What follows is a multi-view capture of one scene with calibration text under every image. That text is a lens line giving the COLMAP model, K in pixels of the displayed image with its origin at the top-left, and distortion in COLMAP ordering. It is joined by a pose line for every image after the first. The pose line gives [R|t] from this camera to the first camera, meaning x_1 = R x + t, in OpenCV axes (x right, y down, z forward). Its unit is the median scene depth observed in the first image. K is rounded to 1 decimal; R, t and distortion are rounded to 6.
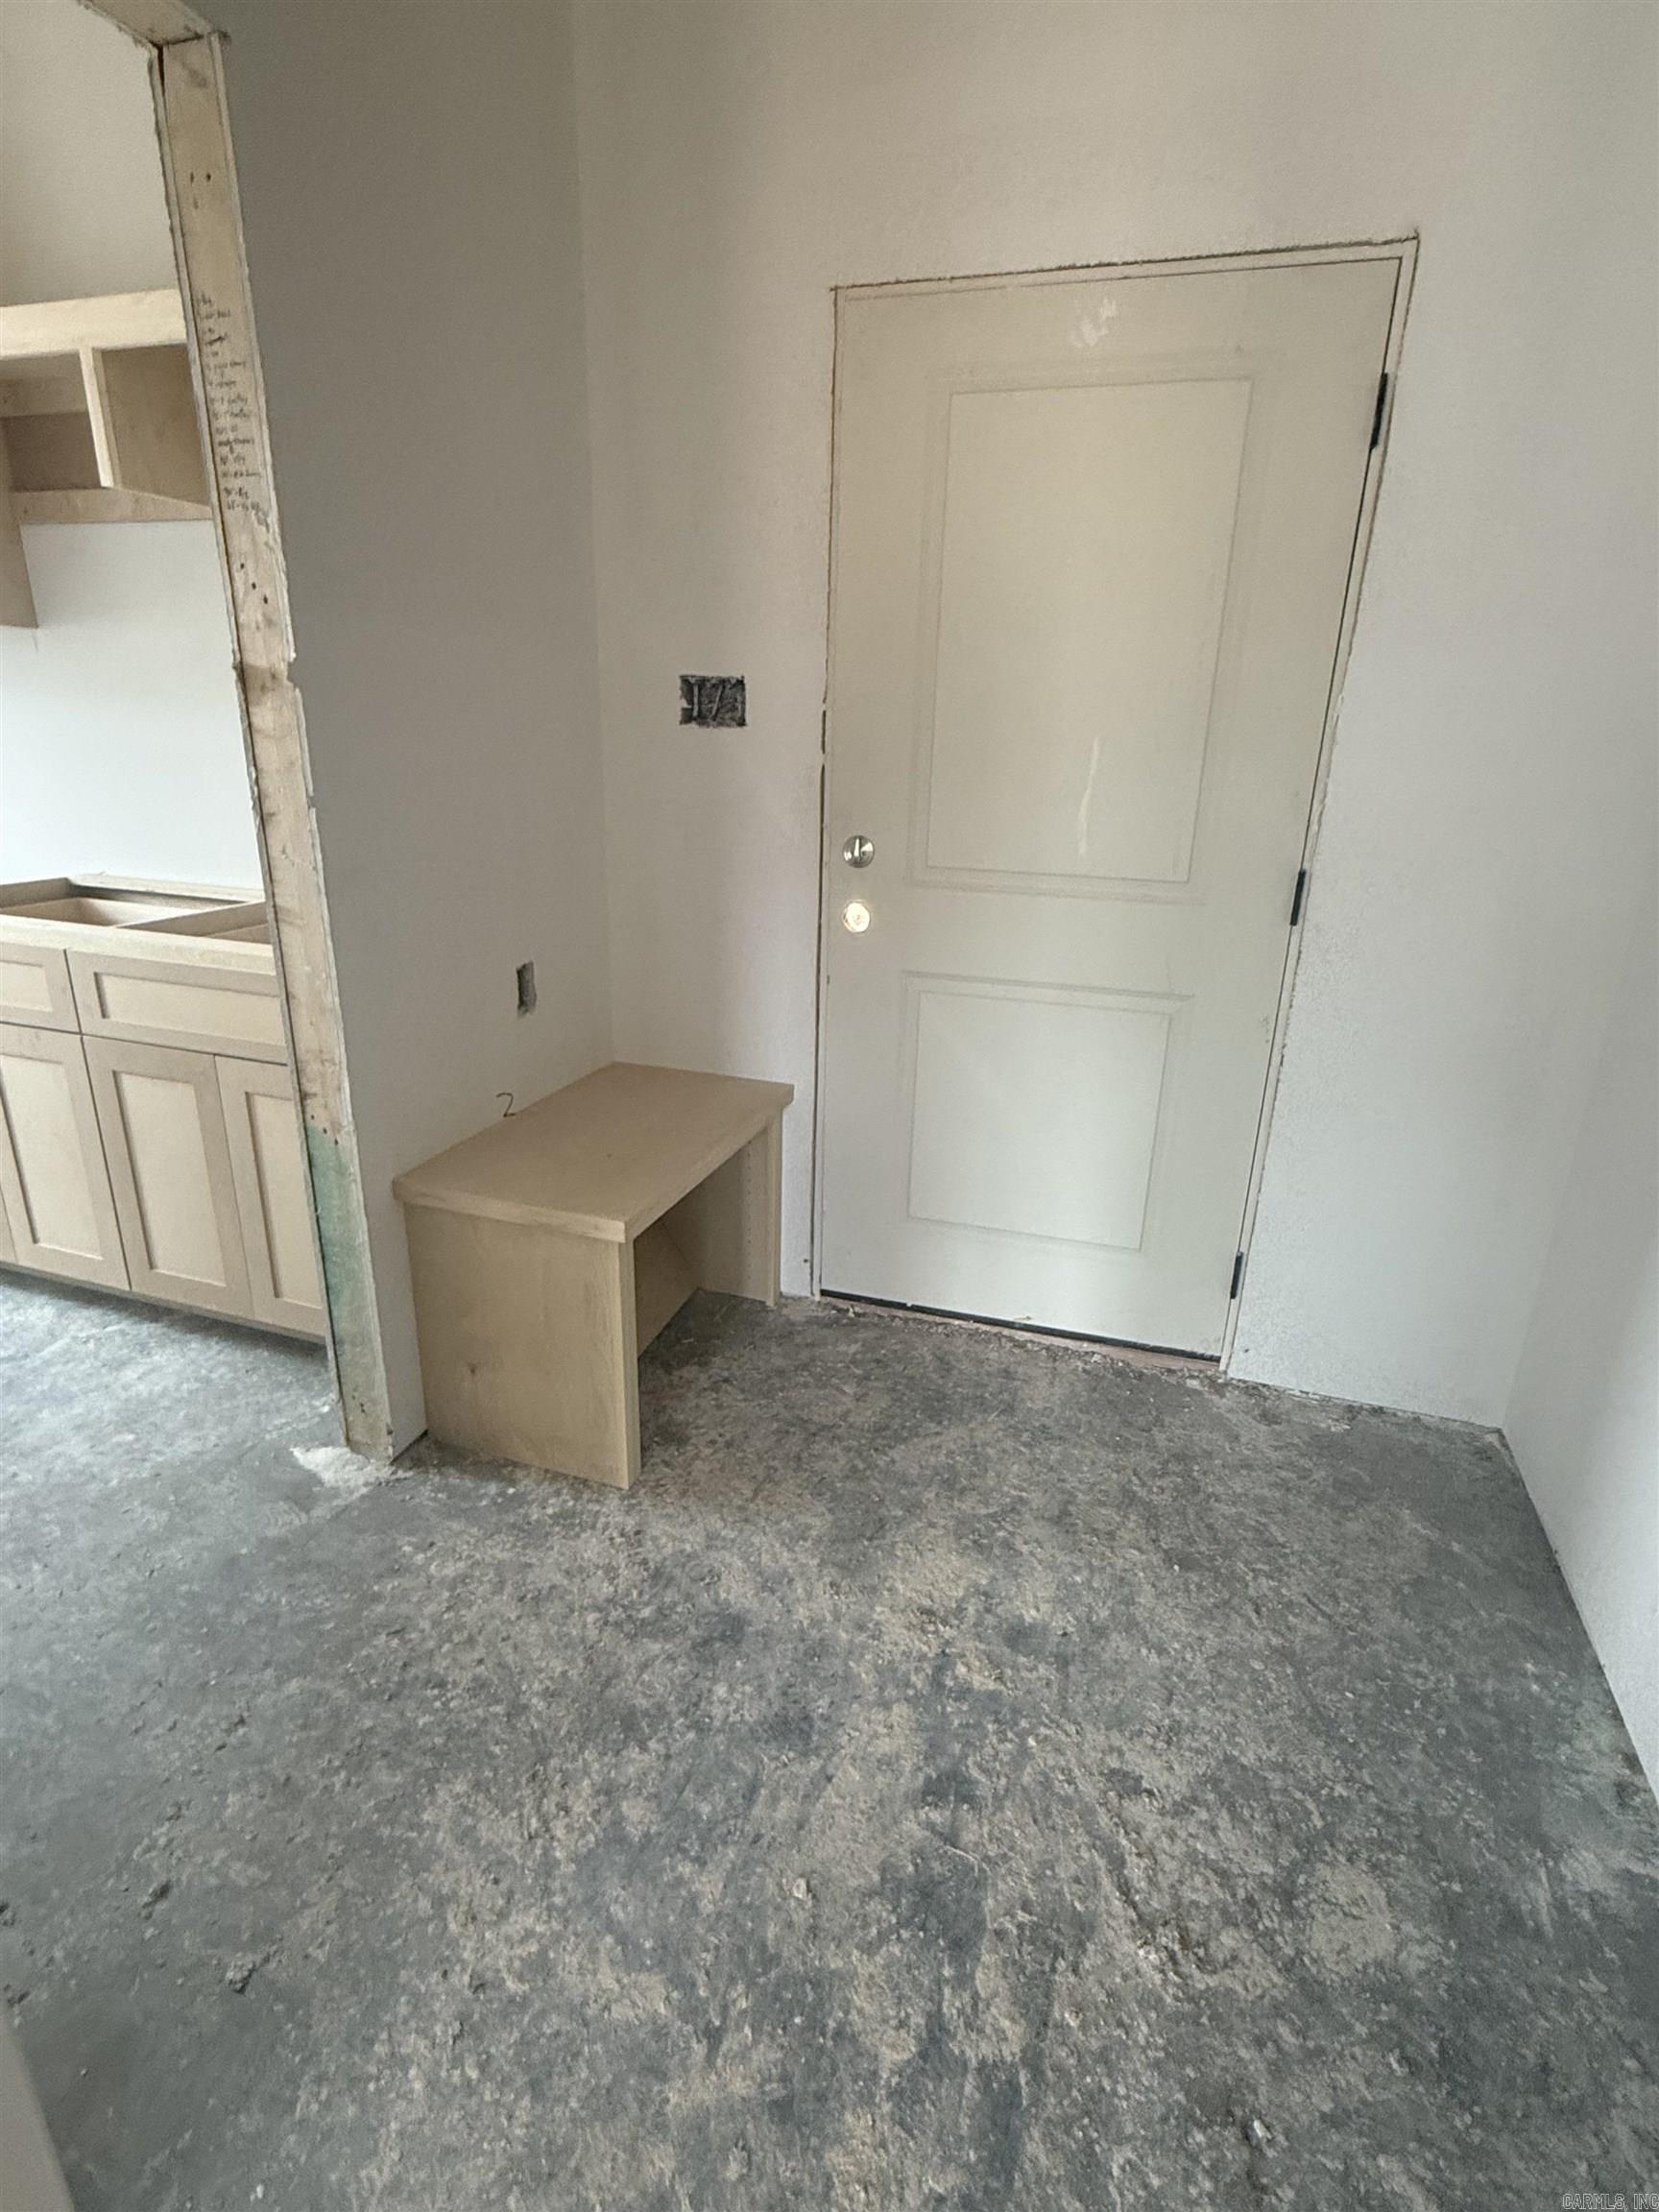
lens RADIAL K [[1097.4, 0, 829.5], [0, 1097.4, 1106.0], [0, 0, 1]] dist [0.004068, 0.000191]
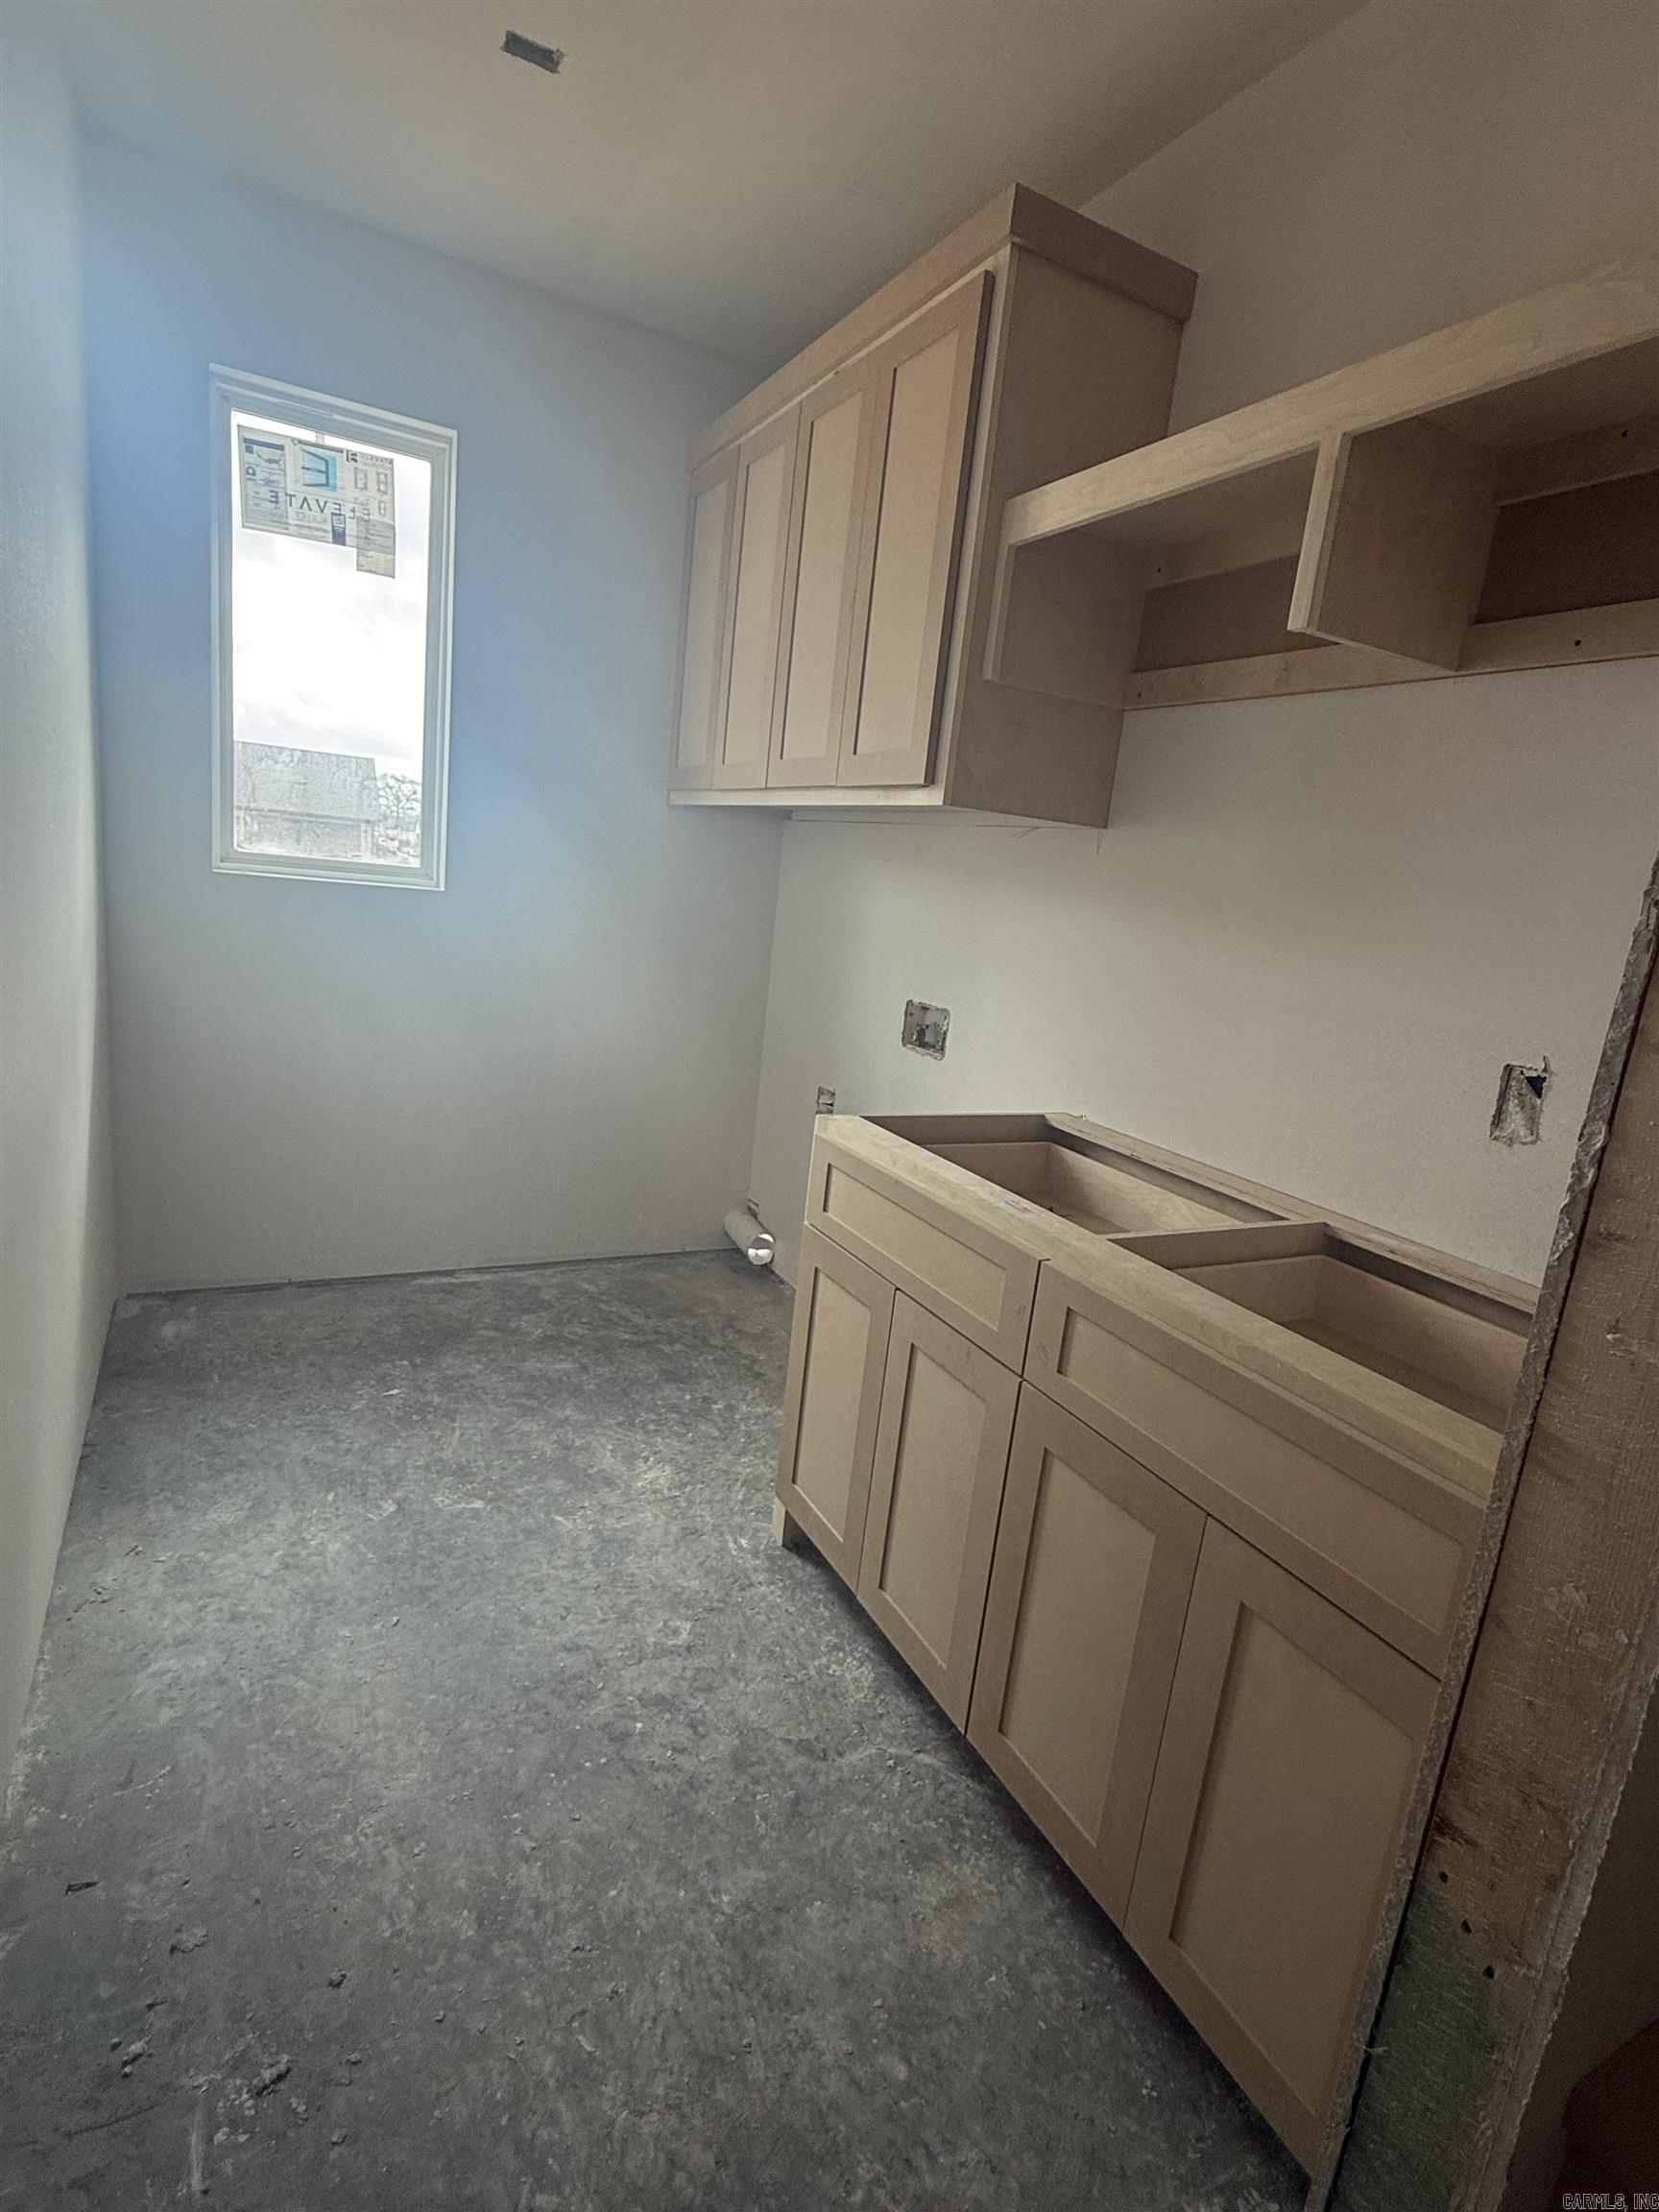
lens RADIAL K [[1097.4, 0, 829.5], [0, 1097.4, 1106.0], [0, 0, 1]] dist [0.004068, 0.000191]
pose [[0.723715, 0.188374, -0.663891, -0.349342], [-0.302644, 0.951212, -0.060017, -0.151711], [0.620196, 0.244358, 0.745417, 0.379090]]
